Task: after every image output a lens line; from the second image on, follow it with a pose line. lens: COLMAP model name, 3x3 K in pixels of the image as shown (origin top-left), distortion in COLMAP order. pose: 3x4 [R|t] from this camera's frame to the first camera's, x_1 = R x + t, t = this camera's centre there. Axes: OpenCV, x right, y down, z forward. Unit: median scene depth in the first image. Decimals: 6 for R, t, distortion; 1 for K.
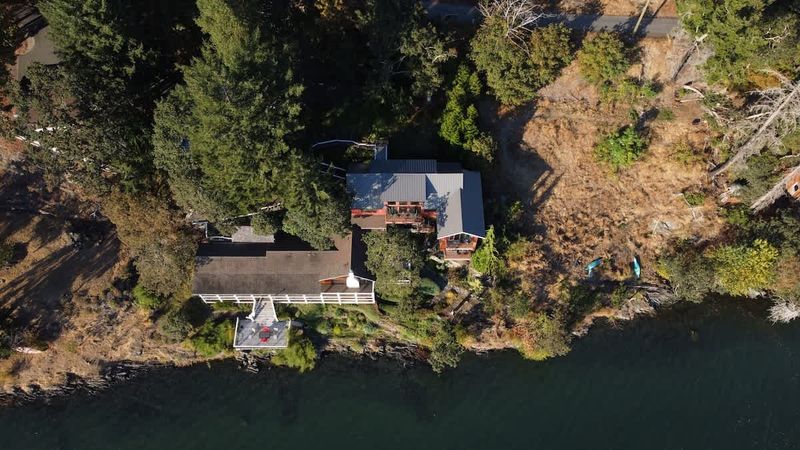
lens RADIAL K [[608.7, 0, 396.5], [0, 608.7, 226.4], [0, 0, 1]] dist [-0.003258, -0.003865]
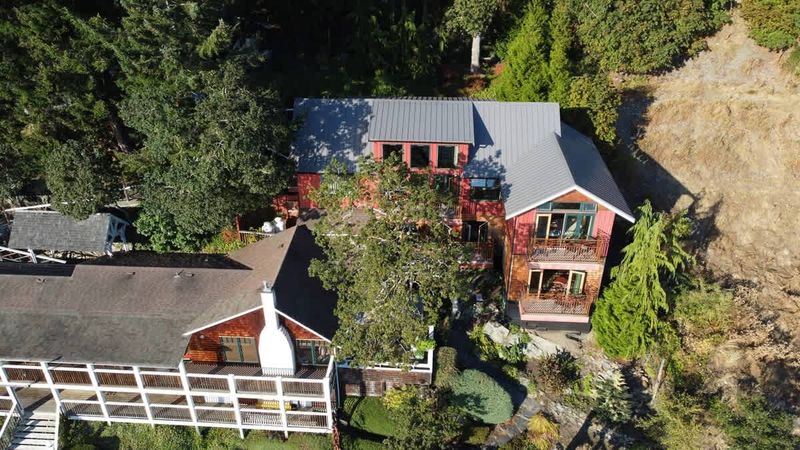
lens RADIAL K [[608.7, 0, 396.5], [0, 608.7, 226.4], [0, 0, 1]] dist [-0.003258, -0.003865]
pose [[0.997834, 0.029282, -0.058912, 0.020137], [-0.055944, 0.848863, -0.525644, 0.208294], [0.034616, 0.527801, 0.848662, 0.619405]]
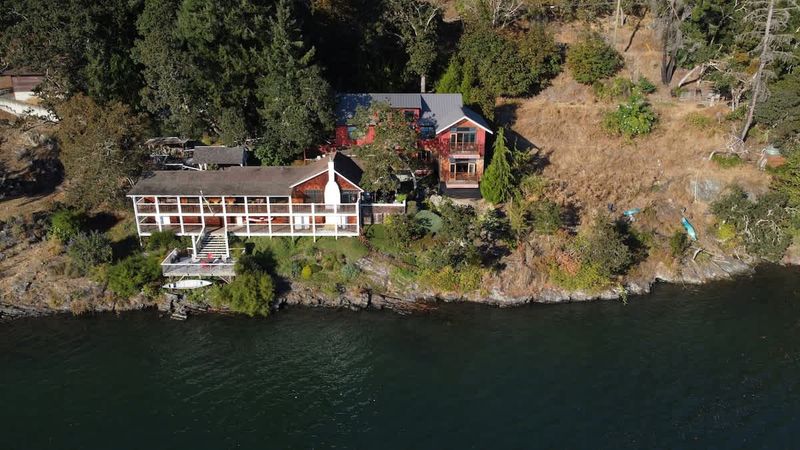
lens RADIAL K [[608.7, 0, 396.5], [0, 608.7, 226.4], [0, 0, 1]] dist [-0.003258, -0.003865]
pose [[0.999992, -0.000792, -0.004011, 0.014260], [-0.002111, 0.740081, -0.672515, 0.626027], [0.003501, 0.672517, 0.740073, 0.420416]]
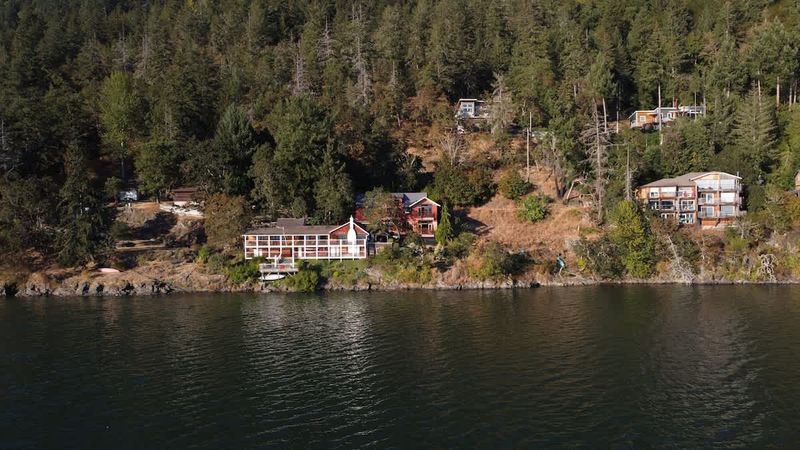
lens RADIAL K [[608.7, 0, 396.5], [0, 608.7, 226.4], [0, 0, 1]] dist [-0.003258, -0.003865]
pose [[0.998075, -0.011661, -0.060912, 0.117071], [-0.048691, 0.460980, -0.886074, 1.297341], [0.038412, 0.887334, 0.459524, 0.301910]]
